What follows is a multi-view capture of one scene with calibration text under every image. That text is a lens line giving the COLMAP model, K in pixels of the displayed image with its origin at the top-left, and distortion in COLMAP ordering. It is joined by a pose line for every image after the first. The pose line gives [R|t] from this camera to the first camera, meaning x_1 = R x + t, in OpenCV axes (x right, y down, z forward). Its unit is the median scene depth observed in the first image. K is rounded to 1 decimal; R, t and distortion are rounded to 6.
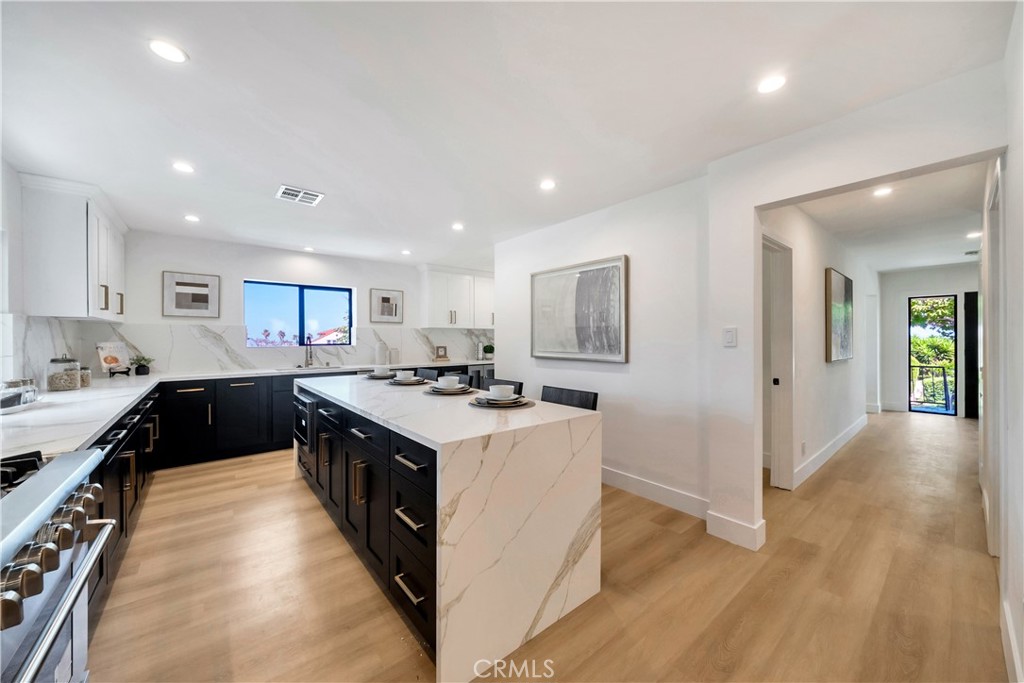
lens RADIAL K [[369.7, 0, 512.0], [0, 369.7, 339.4], [0, 0, 1]] dist [-0.002039, -0.000138]
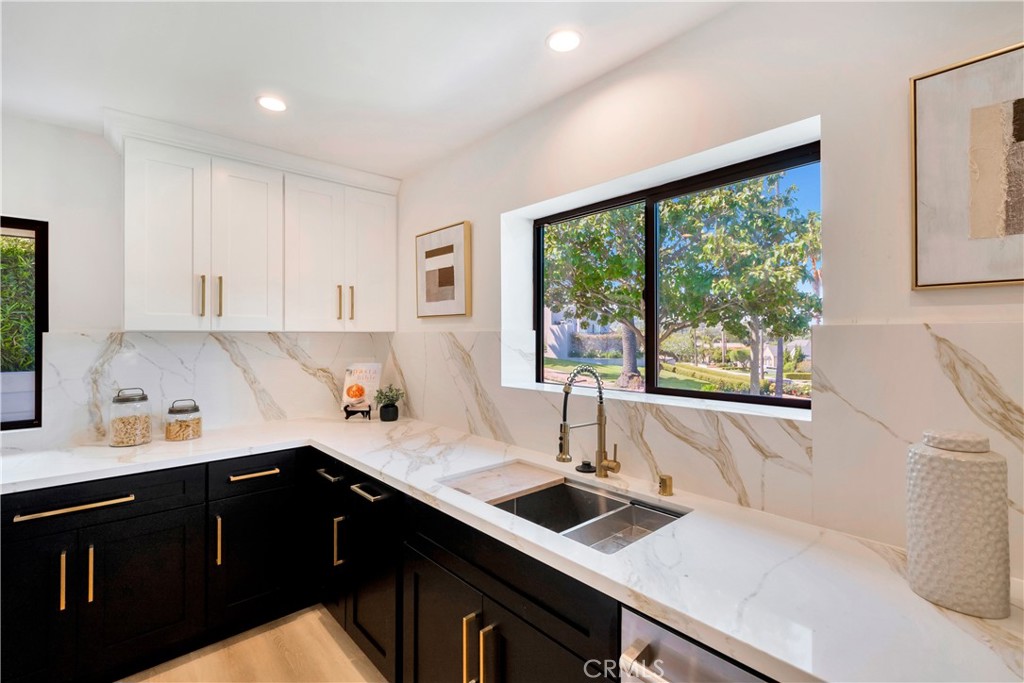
lens RADIAL K [[450.6, 0, 511.9], [0, 450.6, 339.4], [0, 0, 1]] dist [0.000888, 0.000049]
pose [[0.056140, 0.007148, -0.998397, -0.262751], [-0.001247, 0.999974, 0.007089, -0.035755], [0.998422, 0.000847, 0.056147, 1.095586]]
